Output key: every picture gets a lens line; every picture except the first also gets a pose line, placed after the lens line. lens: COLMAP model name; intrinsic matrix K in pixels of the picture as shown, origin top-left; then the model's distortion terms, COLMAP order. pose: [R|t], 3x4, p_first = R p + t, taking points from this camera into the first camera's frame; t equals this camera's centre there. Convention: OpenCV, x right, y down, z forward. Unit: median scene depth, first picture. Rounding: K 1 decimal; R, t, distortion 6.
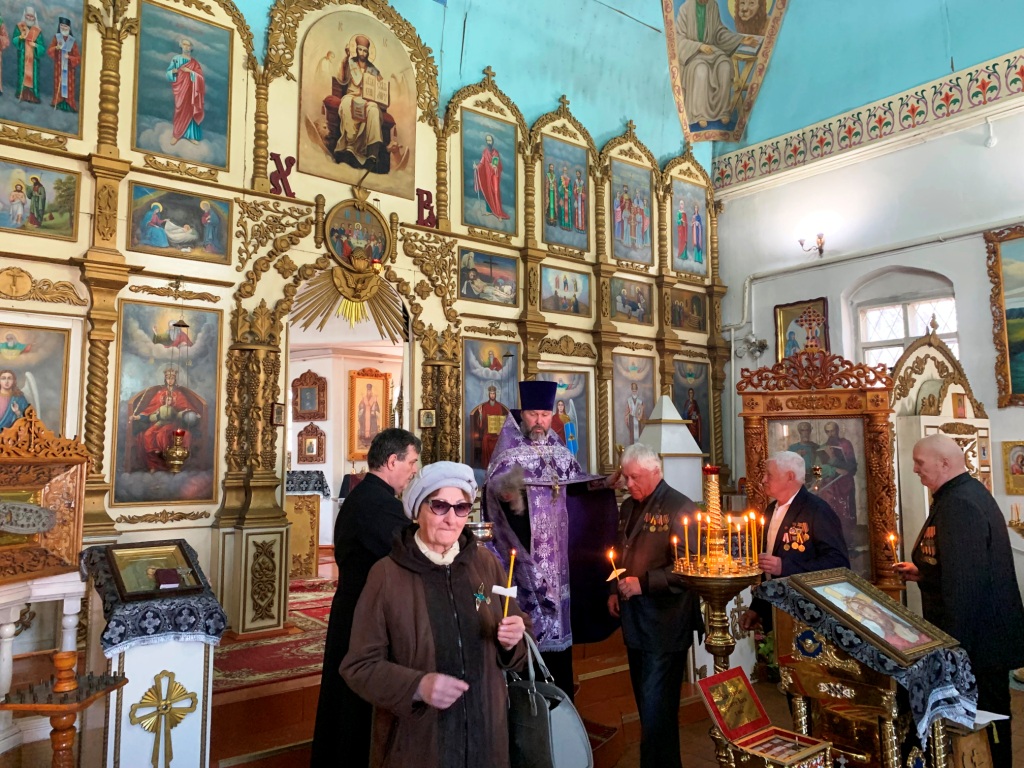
lens RADIAL K [[767.3, 0, 512.0], [0, 767.3, 384.0], [0, 0, 1]] dist [0.026855, -0.038802]
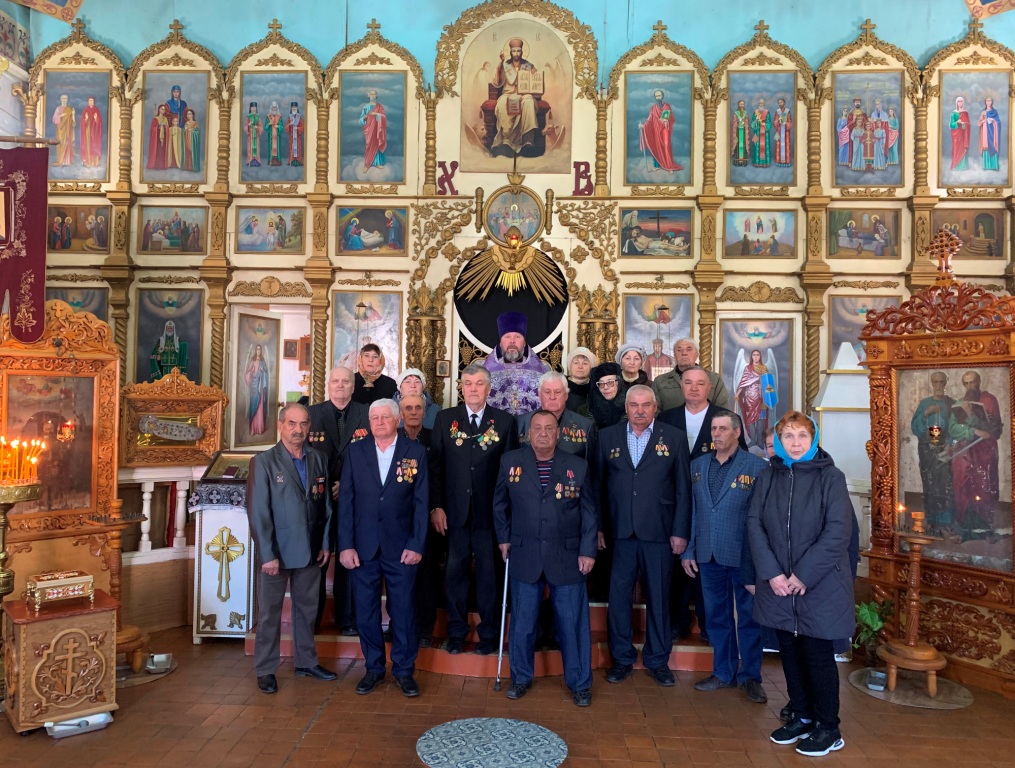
lens RADIAL K [[790.8, 0, 507.5], [0, 790.8, 384.0], [0, 0, 1]] dist [0.036930, -0.067522]
pose [[0.762815, 0.003474, -0.646608, 0.551877], [0.039126, 0.997905, 0.051519, 0.000714], [0.645432, -0.064598, 0.761081, 0.055952]]
